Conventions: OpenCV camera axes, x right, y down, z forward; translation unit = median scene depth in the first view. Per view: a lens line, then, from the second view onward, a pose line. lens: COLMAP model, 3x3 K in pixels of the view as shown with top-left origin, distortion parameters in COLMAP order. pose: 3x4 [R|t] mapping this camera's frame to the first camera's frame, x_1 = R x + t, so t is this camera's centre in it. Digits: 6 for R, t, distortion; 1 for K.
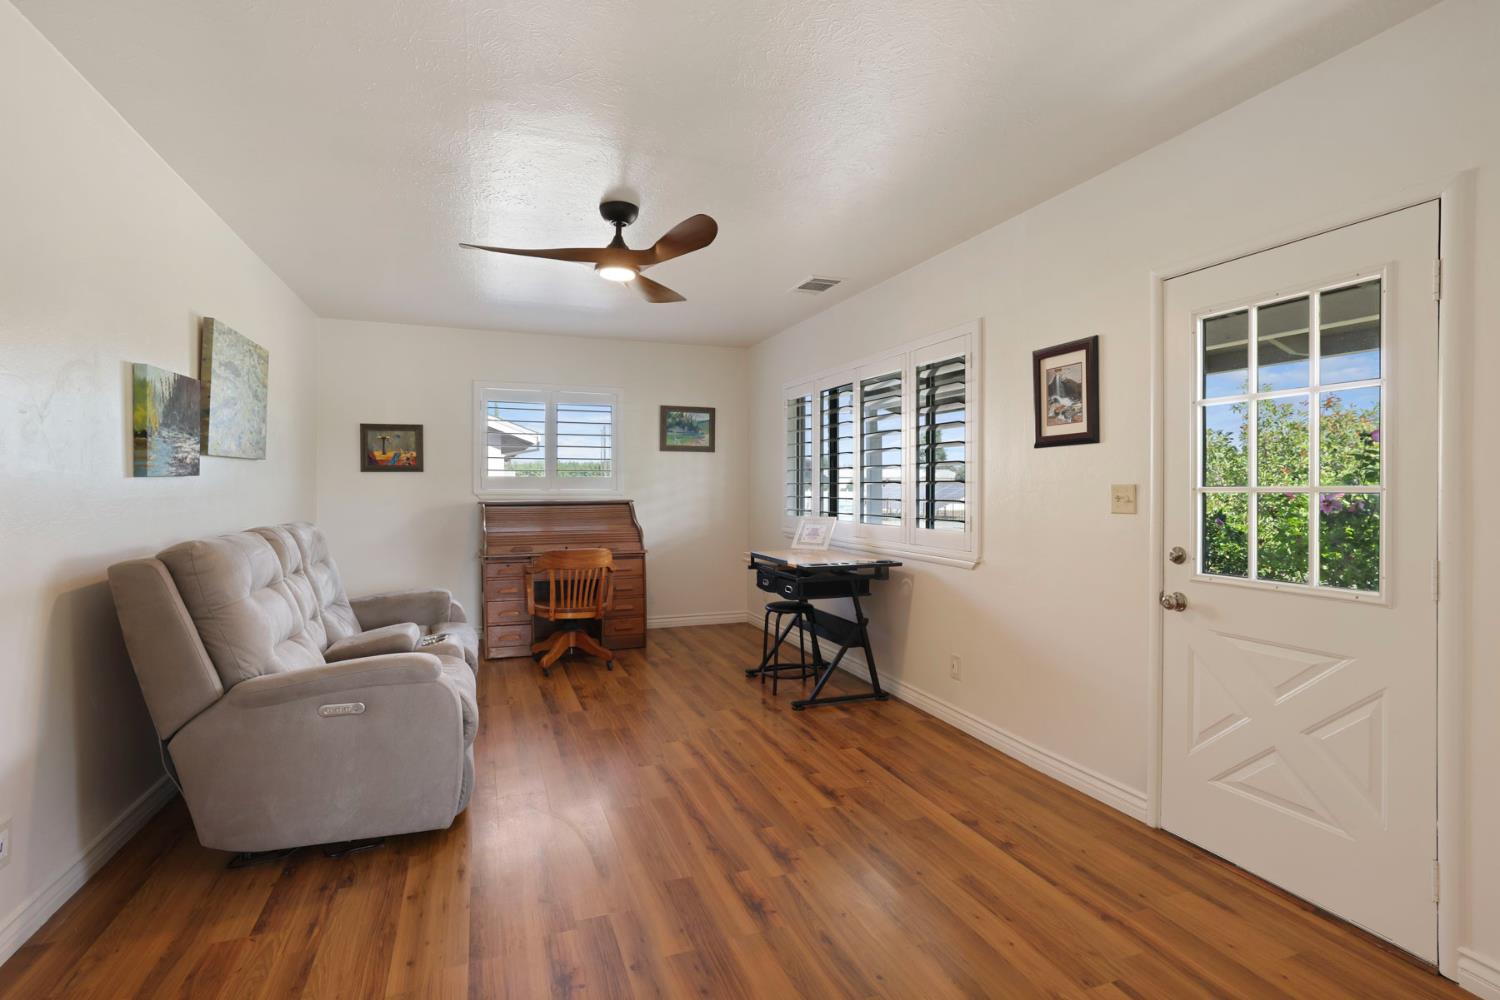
lens RADIAL K [[691.2, 0, 717.3], [0, 691.2, 485.3], [0, 0, 1]] dist [-0.000563, -0.000022]
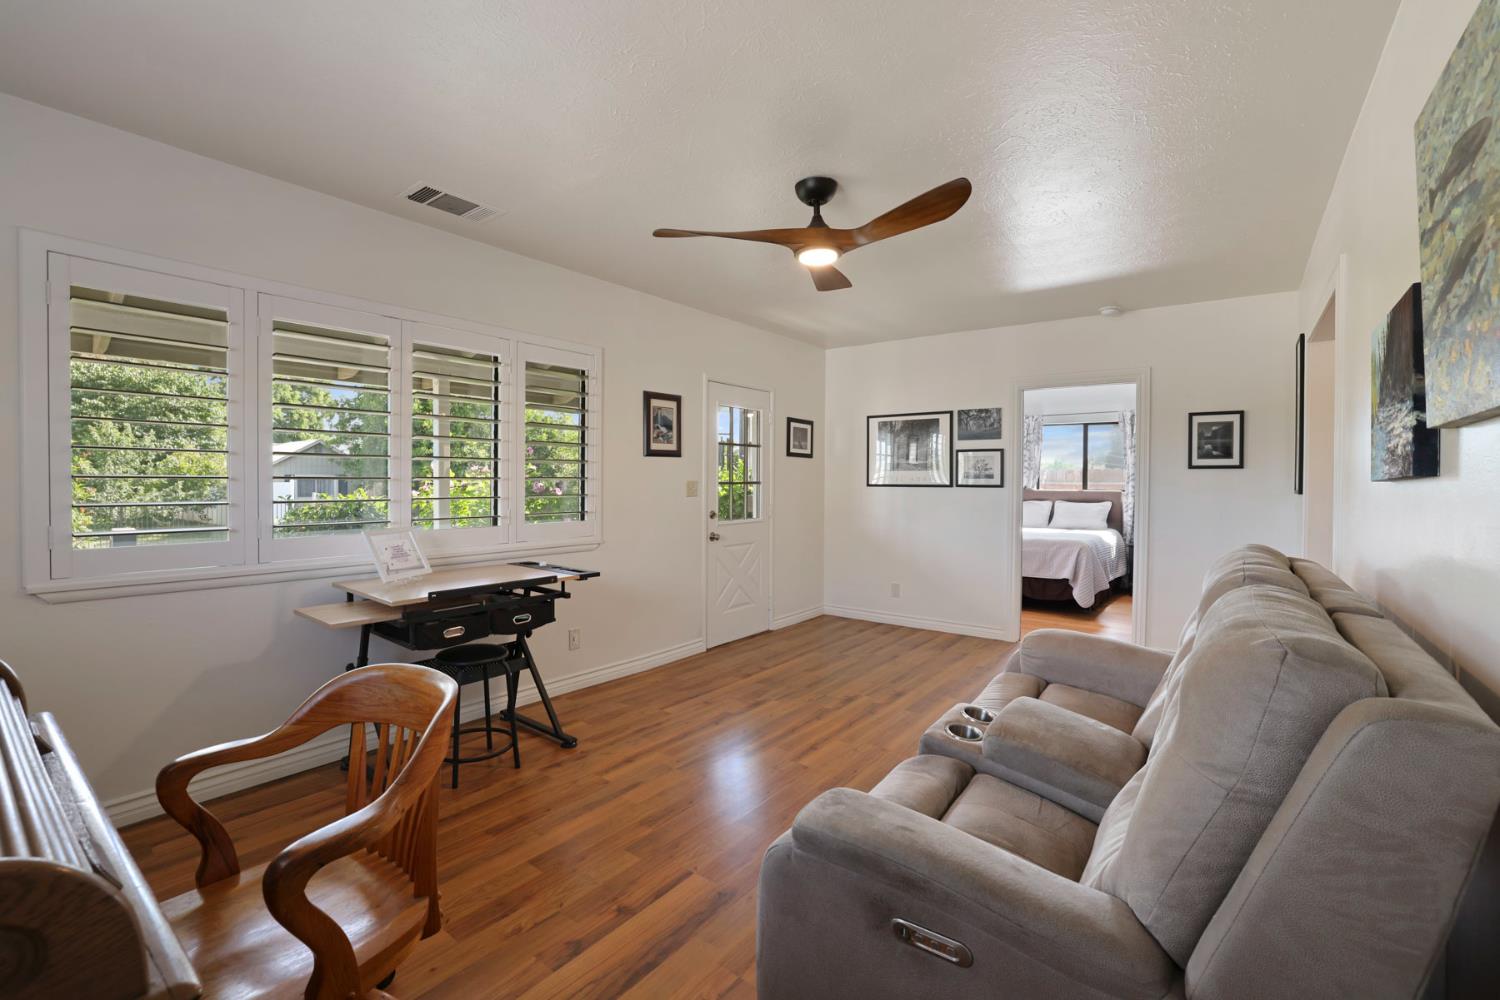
lens RADIAL K [[645.1, 0, 757.8], [0, 645.1, 490.3], [0, 0, 1]] dist [-0.044595, 0.012050]
pose [[-0.549404, -0.016027, 0.835403, -0.636018], [-0.002720, 0.999845, 0.017393, -0.004352], [-0.835552, 0.007283, -0.549363, 1.191110]]
